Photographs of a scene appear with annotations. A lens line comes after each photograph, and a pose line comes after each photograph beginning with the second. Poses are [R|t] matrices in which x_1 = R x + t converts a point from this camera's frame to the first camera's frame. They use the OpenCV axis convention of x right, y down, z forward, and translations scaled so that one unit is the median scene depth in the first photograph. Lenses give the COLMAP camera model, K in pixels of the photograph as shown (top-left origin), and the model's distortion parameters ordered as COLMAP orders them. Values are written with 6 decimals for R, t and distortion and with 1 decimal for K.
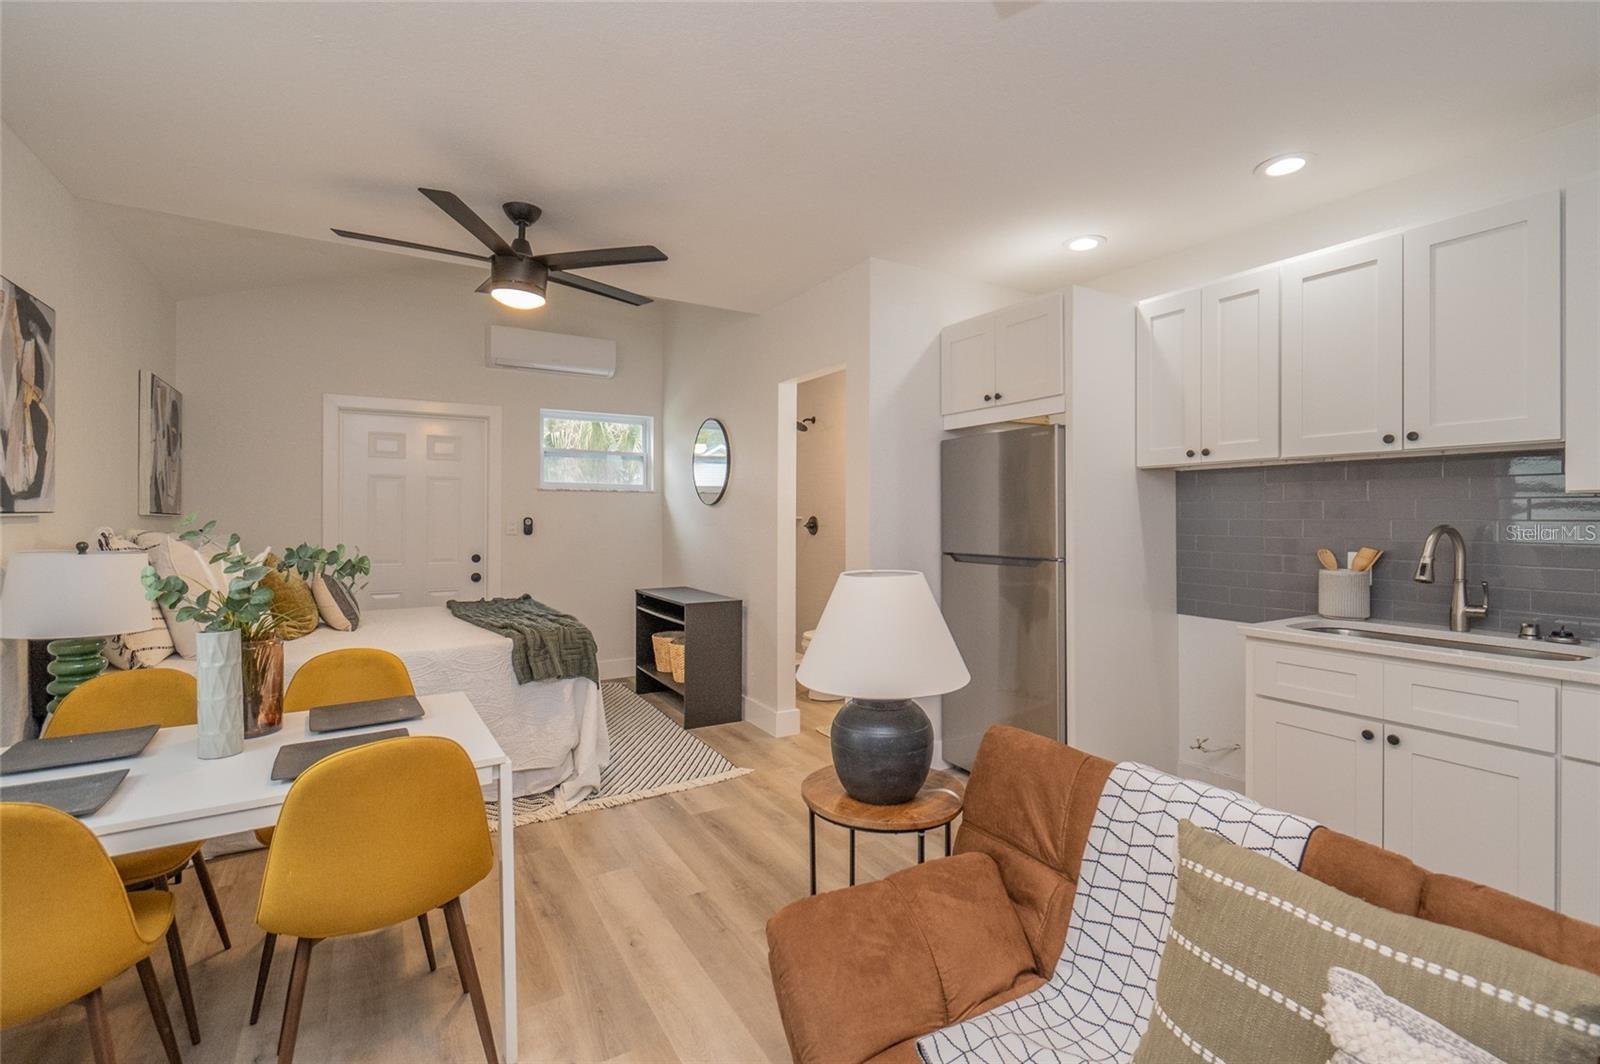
lens RADIAL K [[704.0, 0, 796.6], [0, 704.0, 514.8], [0, 0, 1]] dist [-0.002022, -0.000561]
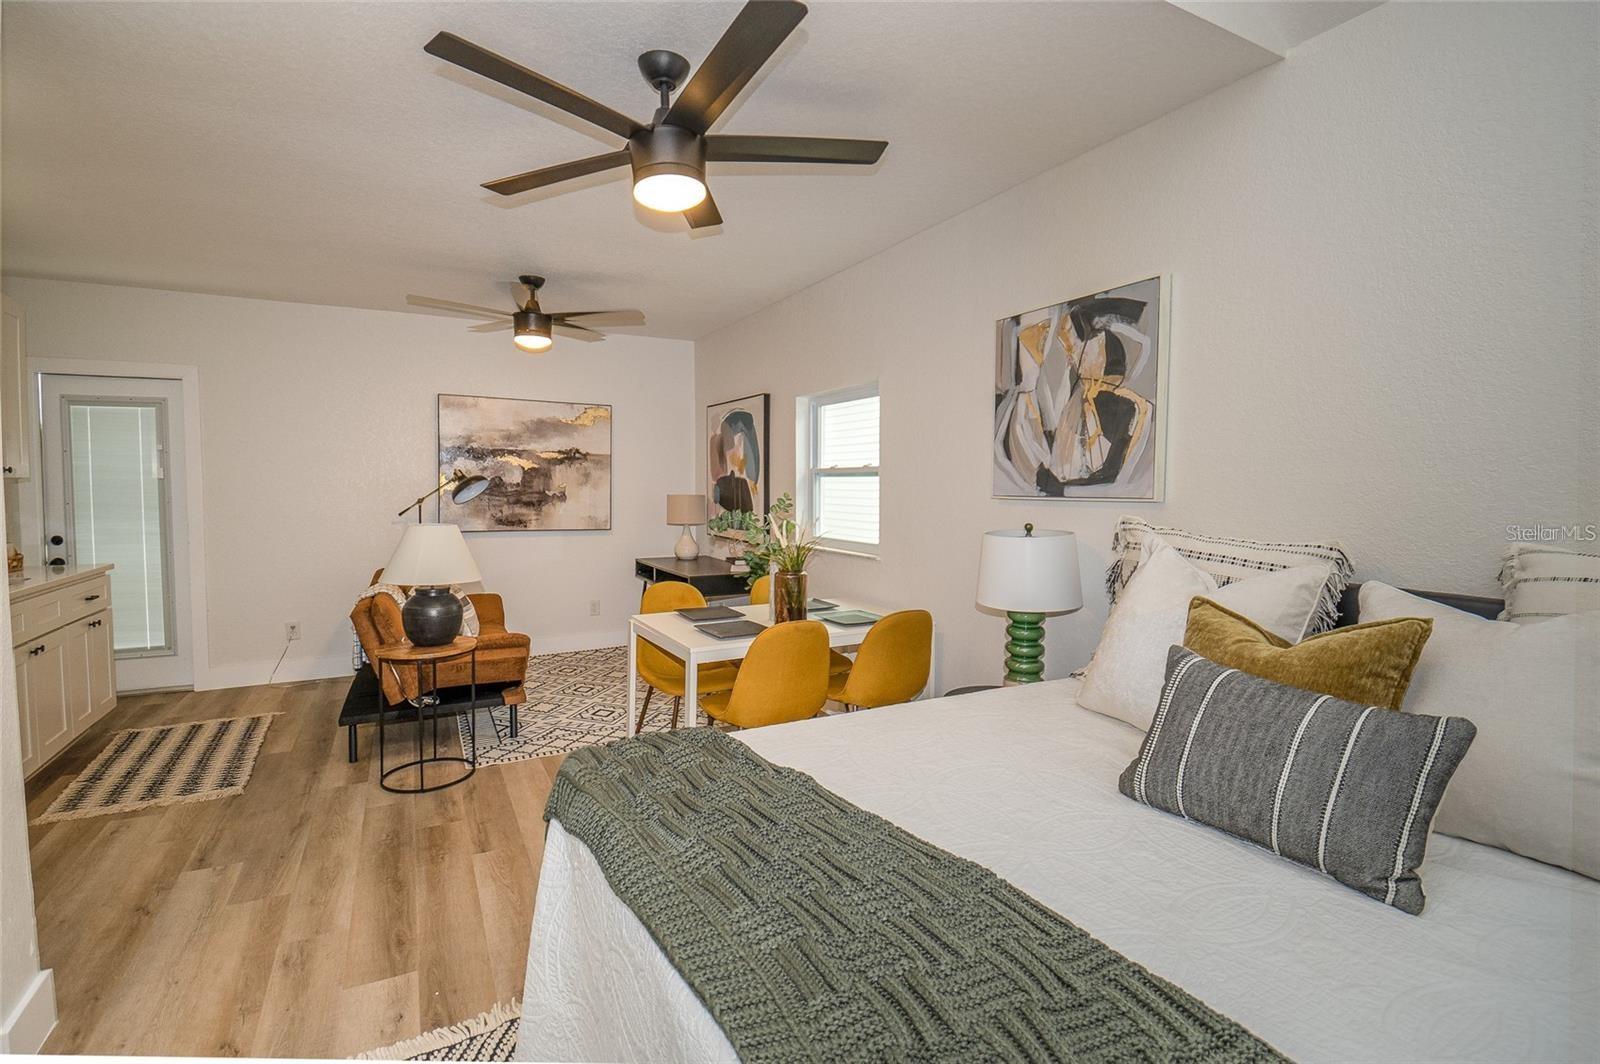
lens RADIAL K [[736.1, 0, 800.2], [0, 736.1, 523.7], [0, 0, 1]] dist [-0.001103, -0.019920]
pose [[-0.999308, -0.007369, 0.036470, -0.558737], [-0.005467, 0.998633, 0.051979, -0.015969], [-0.036803, 0.051744, -0.997982, 1.756315]]
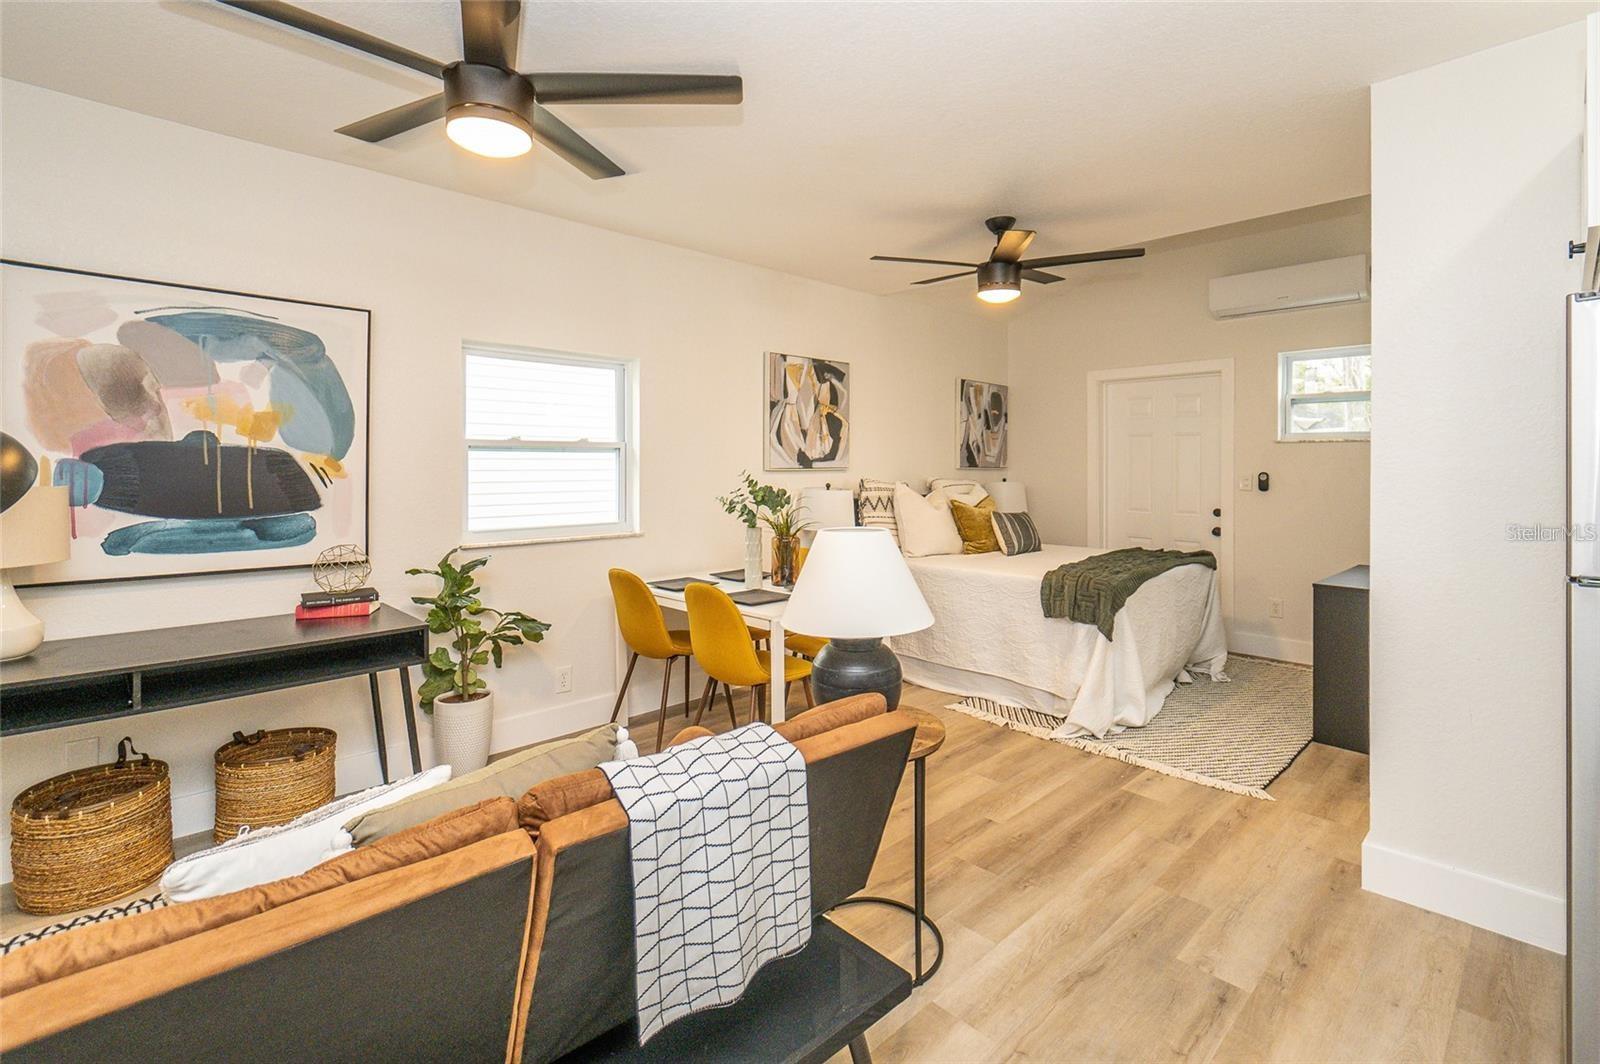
lens RADIAL K [[716.7, 0, 837.6], [0, 716.7, 460.1], [0, 0, 1]] dist [0.000345, -0.000175]
pose [[0.257910, -0.003488, -0.966163, 0.745423], [-0.001850, 0.999990, -0.004104, -0.014551], [0.966167, 0.002846, 0.257901, 0.408648]]
